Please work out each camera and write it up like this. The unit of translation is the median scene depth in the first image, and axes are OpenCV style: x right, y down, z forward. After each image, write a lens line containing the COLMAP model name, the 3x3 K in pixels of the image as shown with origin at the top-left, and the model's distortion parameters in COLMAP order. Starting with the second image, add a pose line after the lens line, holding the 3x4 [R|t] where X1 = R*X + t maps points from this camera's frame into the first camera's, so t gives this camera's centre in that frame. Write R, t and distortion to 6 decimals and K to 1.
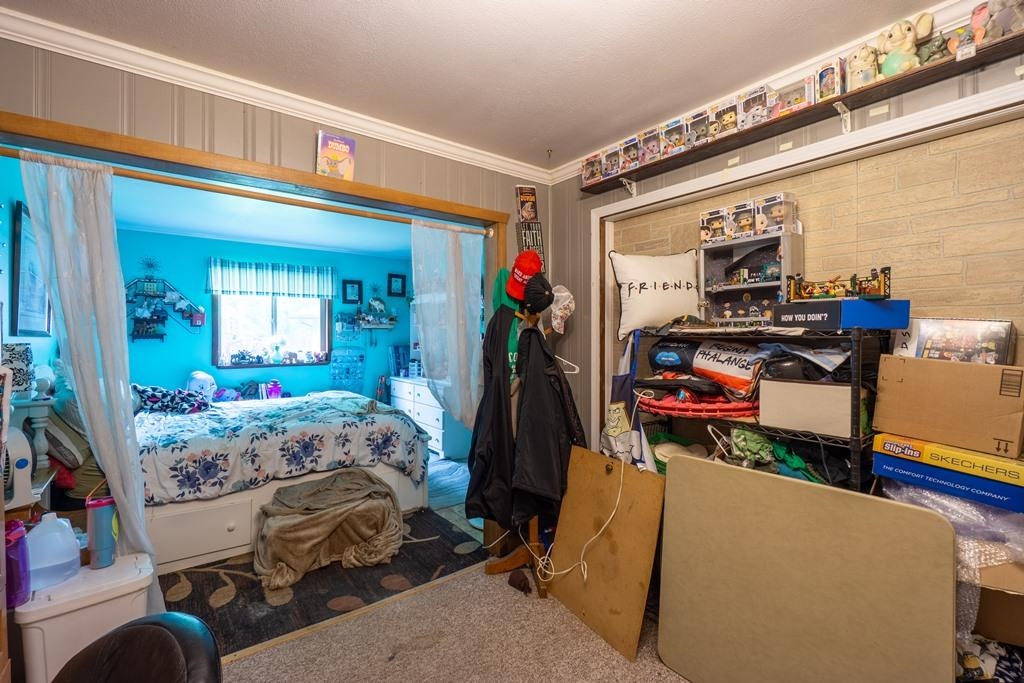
lens RADIAL K [[445.0, 0, 506.1], [0, 445.0, 337.3], [0, 0, 1]] dist [-0.008847, 0.000033]
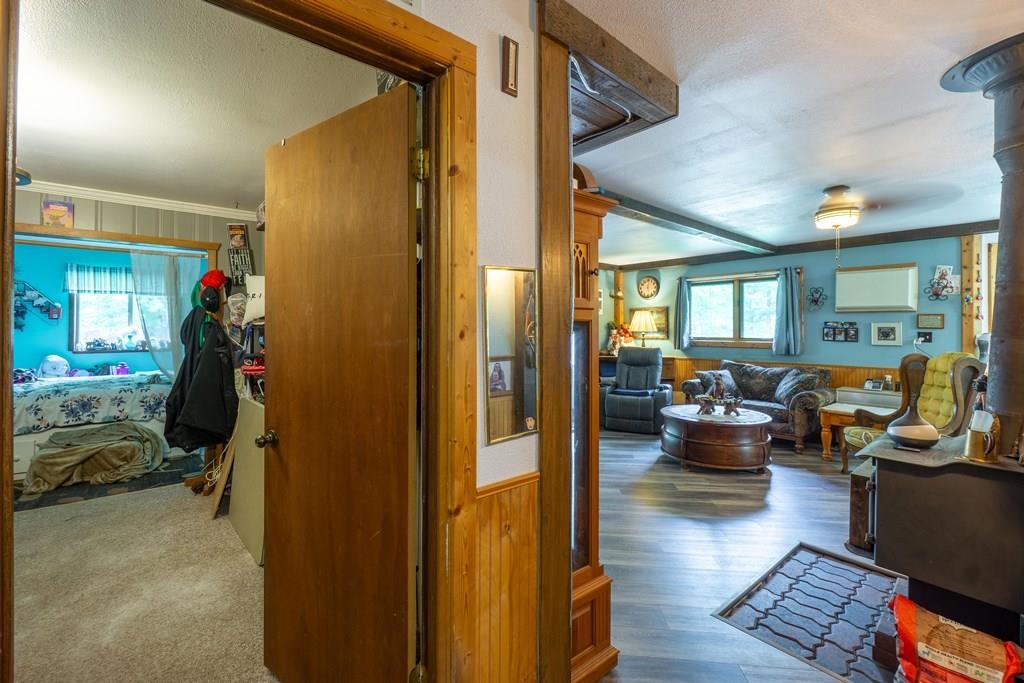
lens RADIAL K [[442.6, 0, 496.4], [0, 442.6, 322.9], [0, 0, 1]] dist [-0.004318, 0.000384]
pose [[0.999256, 0.002399, 0.038482, 0.479076], [-0.001794, 0.999874, -0.015753, 0.003180], [-0.038515, 0.015672, 0.999135, -0.270602]]
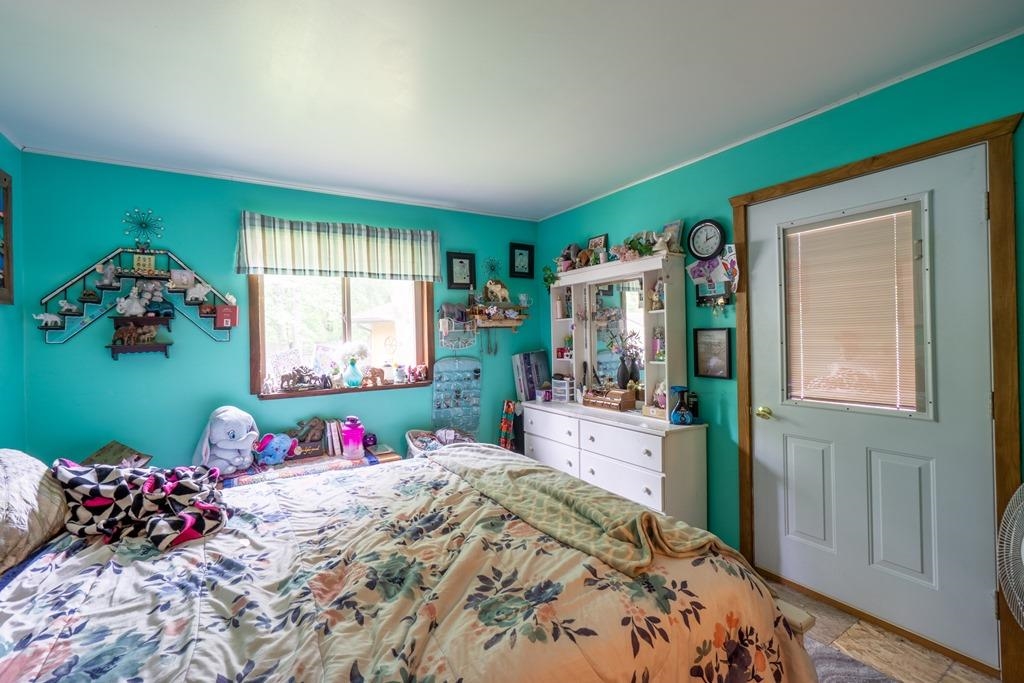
lens RADIAL K [[456.2, 0, 514.4], [0, 456.2, 336.8], [0, 0, 1]] dist [-0.003103, -0.000526]
pose [[0.995193, -0.024156, -0.094904, -0.253542], [0.023734, 0.999703, -0.005580, -0.001882], [0.095010, 0.003301, 0.995471, 0.427737]]
